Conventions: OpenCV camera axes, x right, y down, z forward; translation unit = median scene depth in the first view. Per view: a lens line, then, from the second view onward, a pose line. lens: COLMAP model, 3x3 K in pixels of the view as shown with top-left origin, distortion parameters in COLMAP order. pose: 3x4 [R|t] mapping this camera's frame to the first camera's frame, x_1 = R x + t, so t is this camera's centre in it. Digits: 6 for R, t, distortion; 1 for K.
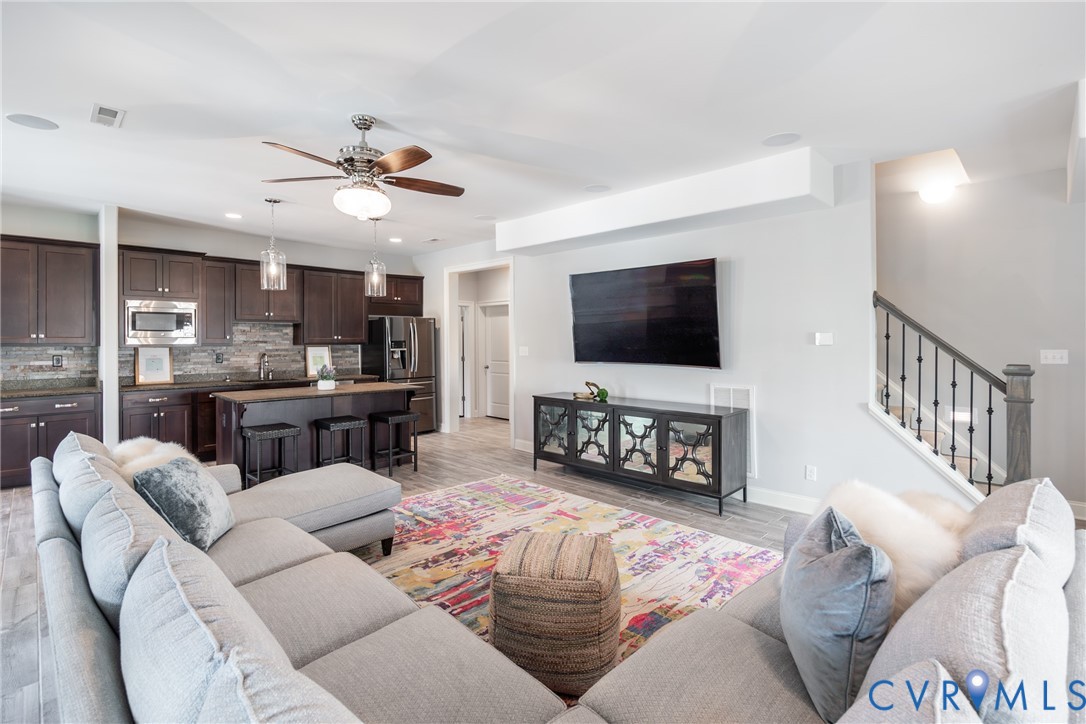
lens RADIAL K [[506.2, 0, 535.5], [0, 506.2, 339.8], [0, 0, 1]] dist [-0.002105, -0.000035]
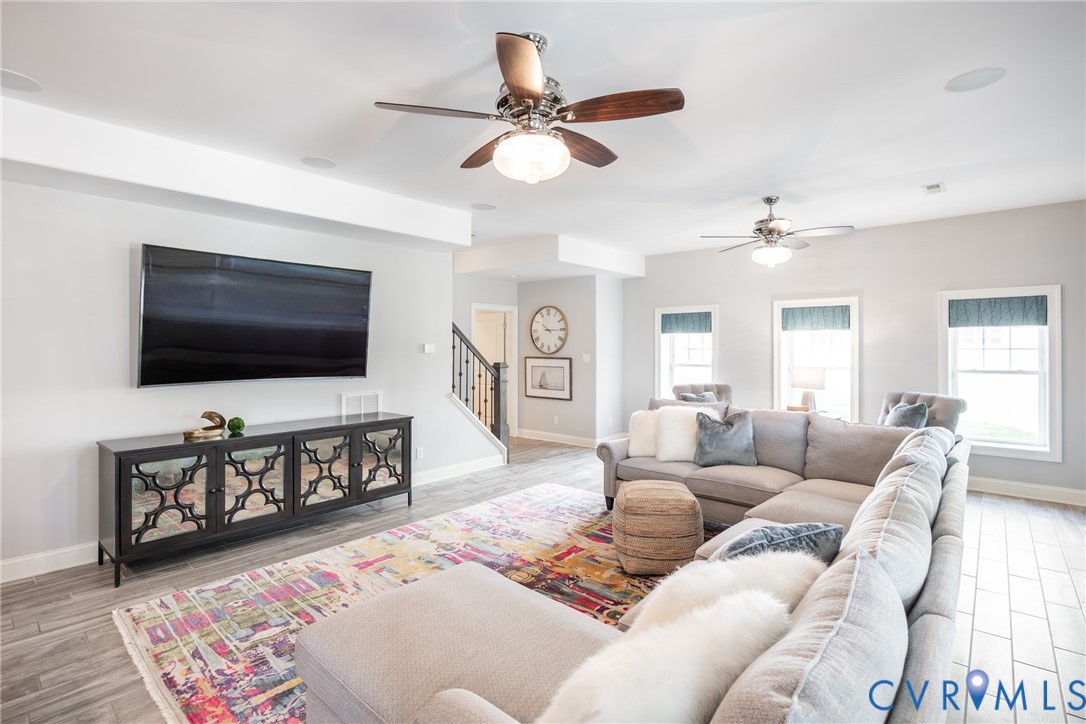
lens RADIAL K [[515.8, 0, 541.9], [0, 515.8, 356.5], [0, 0, 1]] dist [-0.000220, 0.000212]
pose [[-0.059443, -0.013838, 0.998136, -0.728992], [-0.000627, 0.999904, 0.013825, -0.001365], [-0.998232, 0.000196, -0.059446, 0.712318]]
